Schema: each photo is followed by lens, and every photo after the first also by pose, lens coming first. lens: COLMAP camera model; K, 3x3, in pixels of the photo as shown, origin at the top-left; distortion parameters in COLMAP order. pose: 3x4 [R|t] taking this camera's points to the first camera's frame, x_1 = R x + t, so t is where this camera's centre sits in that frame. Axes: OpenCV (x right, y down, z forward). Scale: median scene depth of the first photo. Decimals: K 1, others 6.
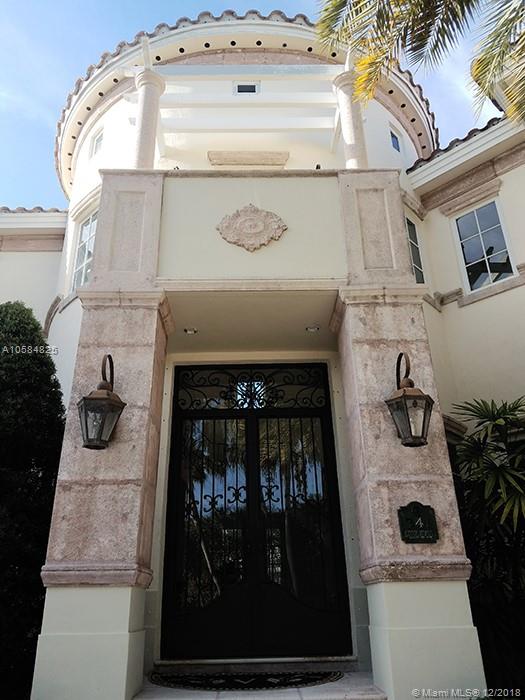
lens RADIAL K [[534.9, 0, 258.4], [0, 534.9, 350.5], [0, 0, 1]] dist [0.210540, -0.332267]
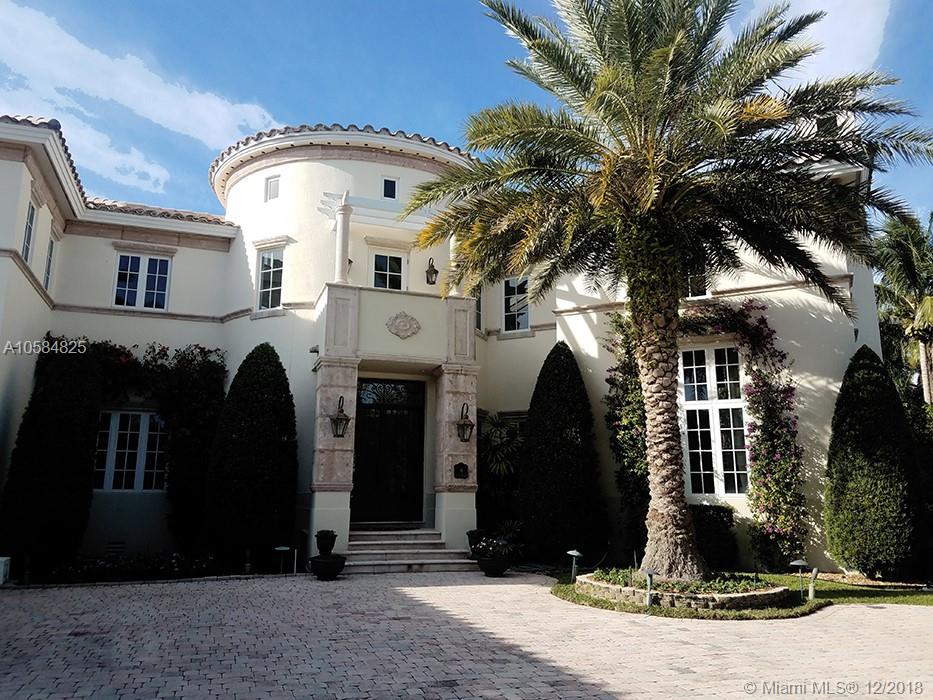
lens RADIAL K [[713.0, 0, 466.2], [0, 713.0, 356.9], [0, 0, 1]] dist [0.210540, -0.332267]
pose [[0.948058, 0.086475, 0.306119, -0.665118], [-0.155186, 0.965784, 0.207794, -0.789699], [-0.277676, -0.244506, 0.929039, -1.742353]]
